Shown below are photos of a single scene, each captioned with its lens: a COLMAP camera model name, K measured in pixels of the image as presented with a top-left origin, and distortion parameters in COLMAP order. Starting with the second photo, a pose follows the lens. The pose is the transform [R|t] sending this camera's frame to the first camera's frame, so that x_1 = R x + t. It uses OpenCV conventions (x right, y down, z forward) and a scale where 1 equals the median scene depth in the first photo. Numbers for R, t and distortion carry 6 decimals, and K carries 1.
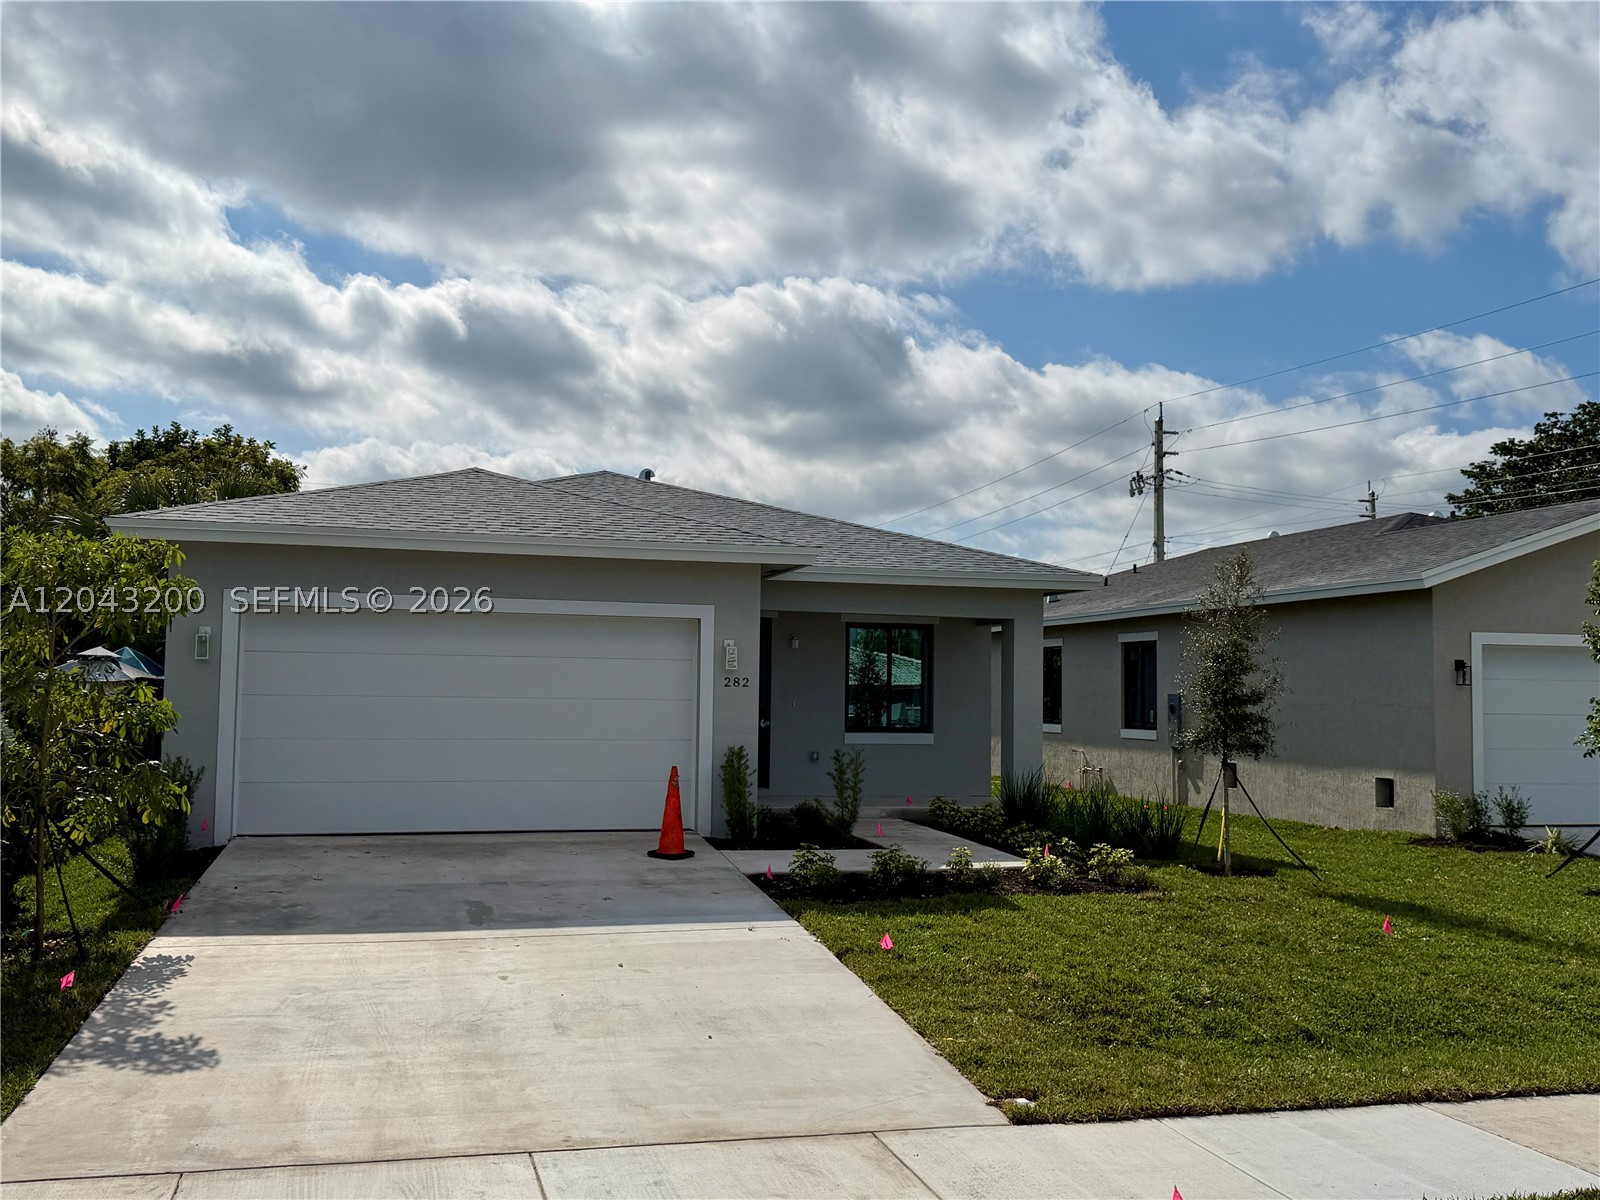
lens RADIAL K [[1510.1, 0, 800.0], [0, 1510.1, 600.0], [0, 0, 1]] dist [0.076038, -0.210366]
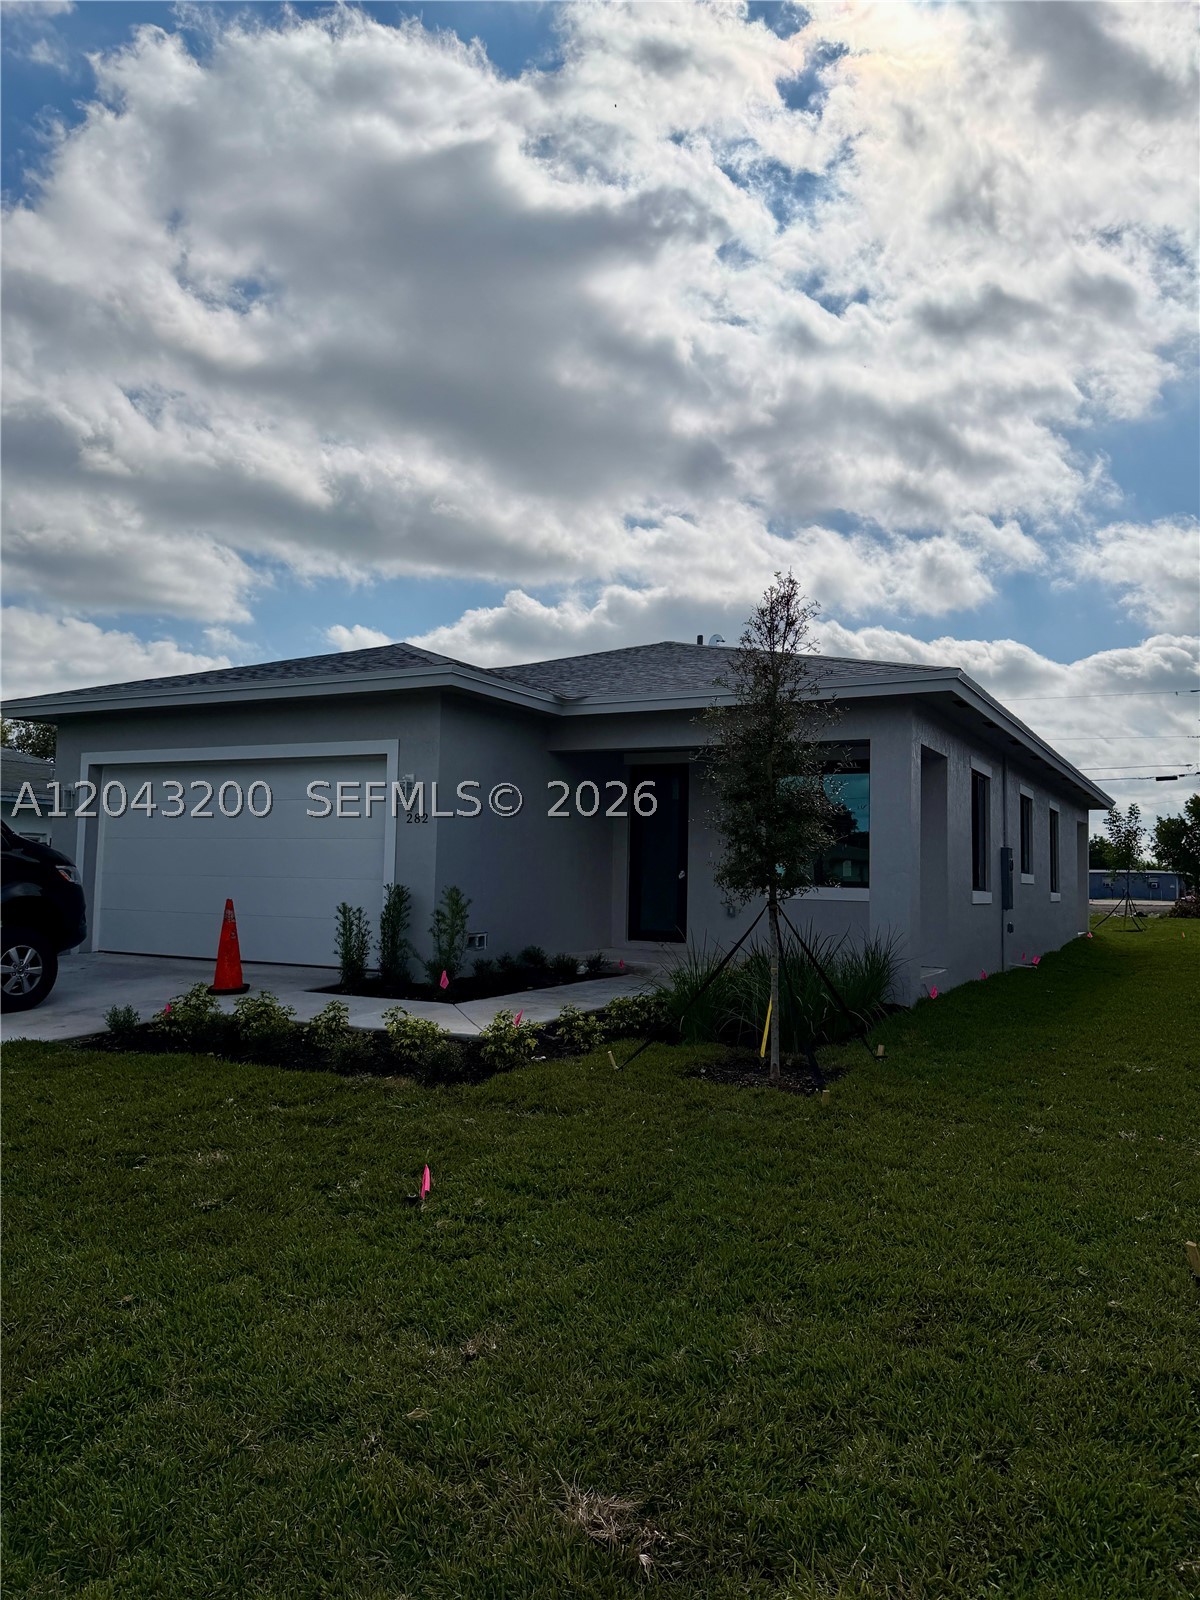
lens RADIAL K [[1110.1, 0, 600.0], [0, 1110.1, 800.0], [0, 0, 1]] dist [0.152703, -0.314344]
pose [[0.690581, -0.041592, -0.722058, 0.542548], [0.032781, 0.999119, -0.026200, 0.059949], [0.722511, -0.005576, 0.691337, 0.561465]]
